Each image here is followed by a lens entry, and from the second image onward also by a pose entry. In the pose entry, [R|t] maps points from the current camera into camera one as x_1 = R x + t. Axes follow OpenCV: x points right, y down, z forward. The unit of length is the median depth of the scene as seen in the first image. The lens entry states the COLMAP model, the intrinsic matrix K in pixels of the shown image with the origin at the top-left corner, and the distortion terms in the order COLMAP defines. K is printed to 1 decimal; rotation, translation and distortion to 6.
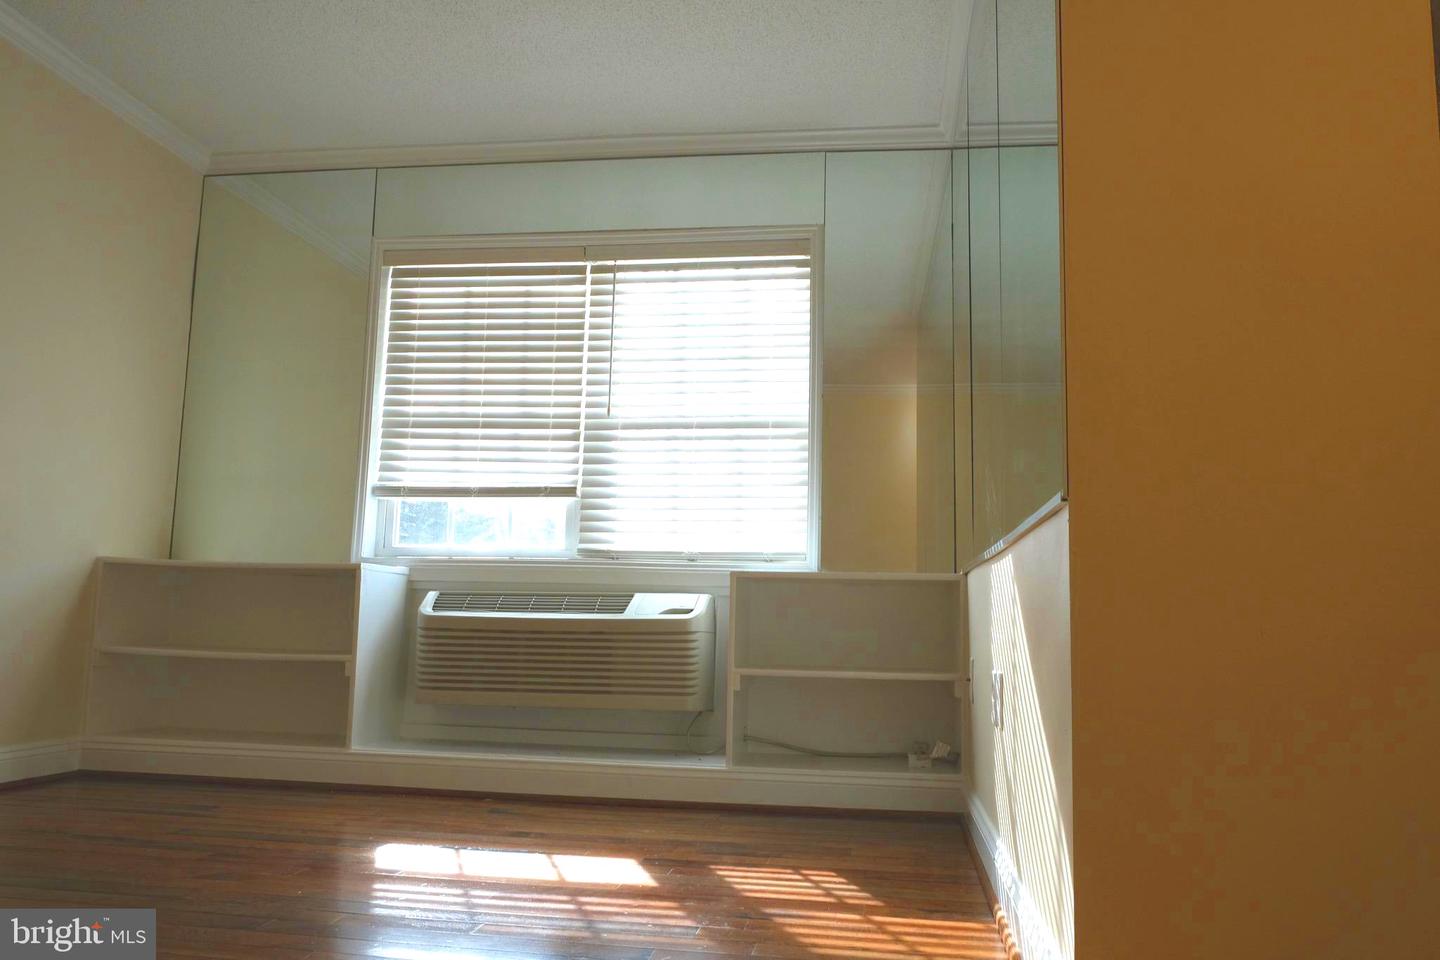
lens RADIAL K [[1121.7, 0, 709.8], [0, 1121.7, 480.5], [0, 0, 1]] dist [-0.023692, 0.018561]
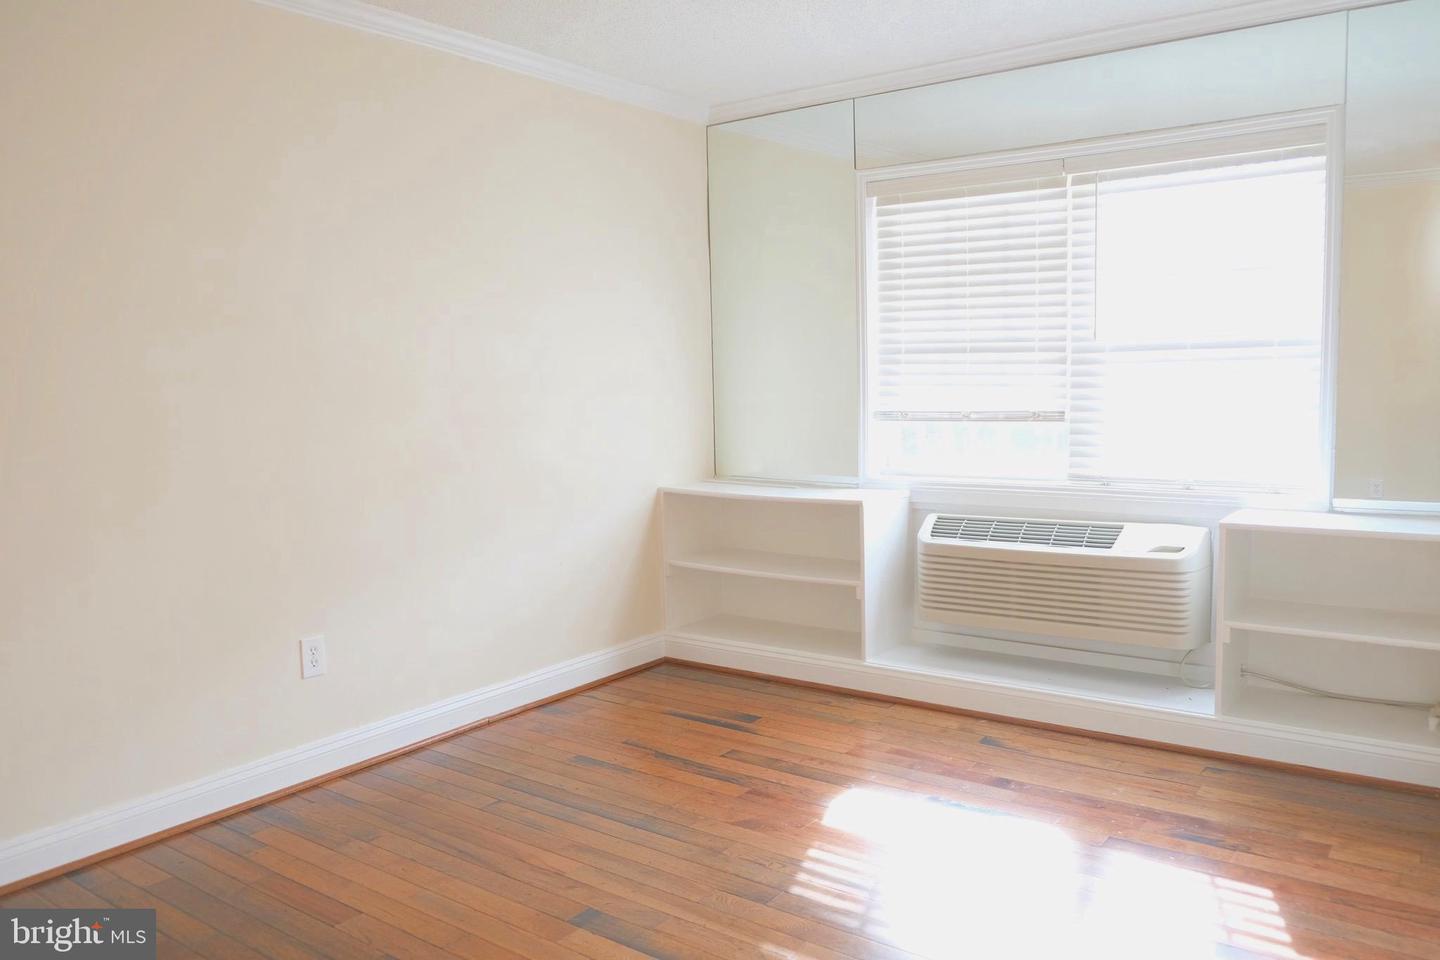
lens RADIAL K [[1121.7, 0, 724.9], [0, 1121.7, 482.7], [0, 0, 1]] dist [-0.023692, 0.018561]
pose [[0.886302, -0.002328, -0.463102, 0.075688], [0.108329, 0.973287, 0.202431, -0.169362], [0.450259, -0.229582, 0.862878, -0.015856]]
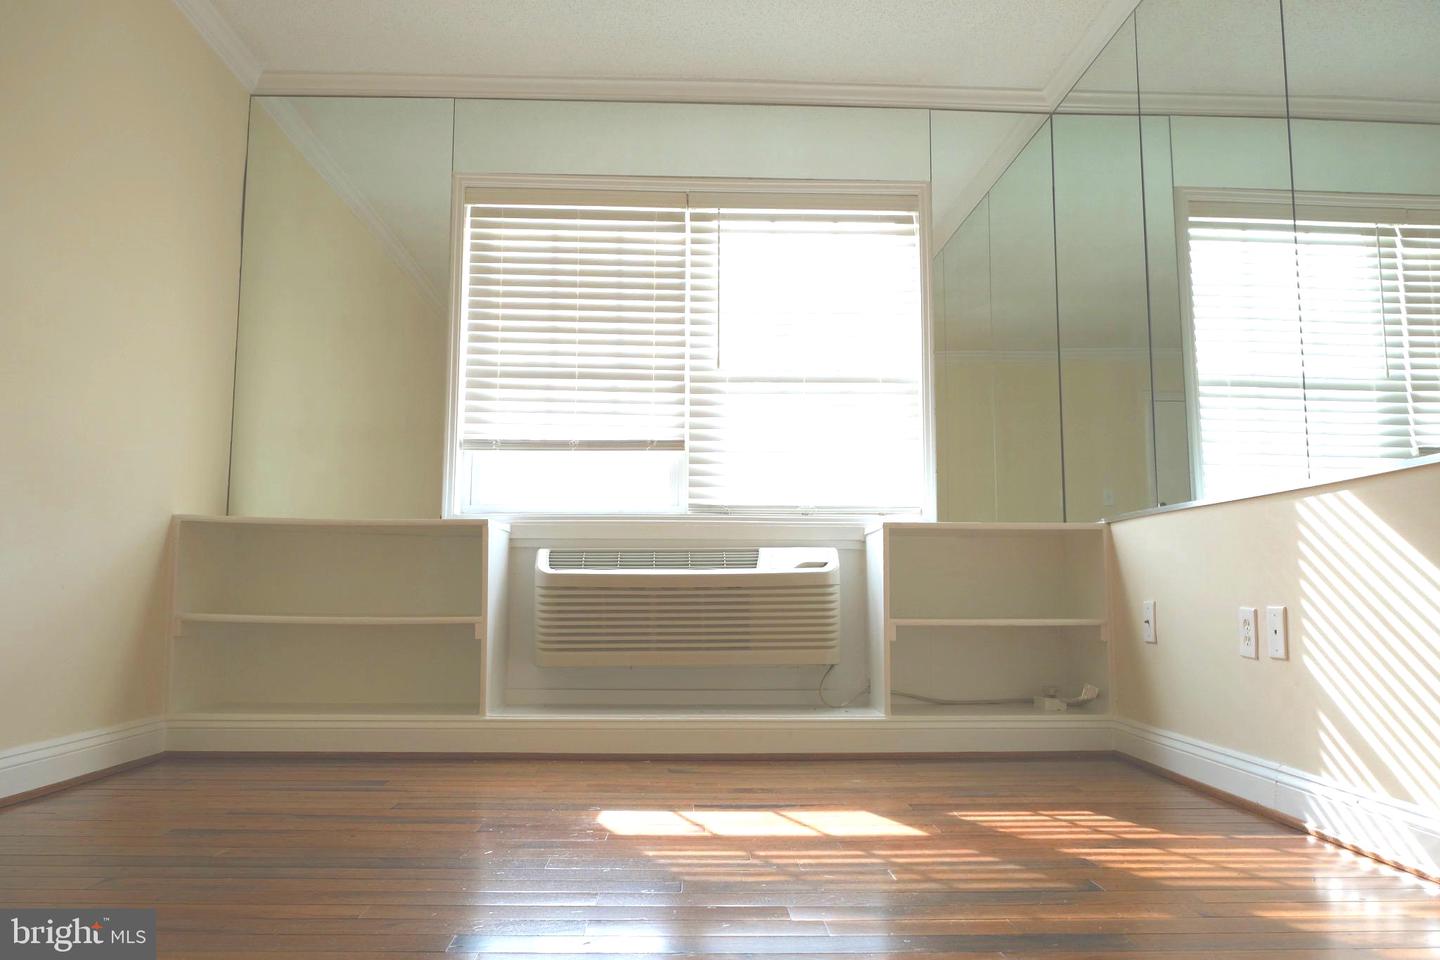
lens RADIAL K [[1121.7, 0, 723.8], [0, 1121.7, 479.8], [0, 0, 1]] dist [-0.023692, 0.018561]
pose [[0.982926, -0.002987, 0.183977, -0.266589], [-0.004387, 0.999204, 0.039660, 0.001032], [-0.183949, -0.039790, 0.982130, 0.031838]]
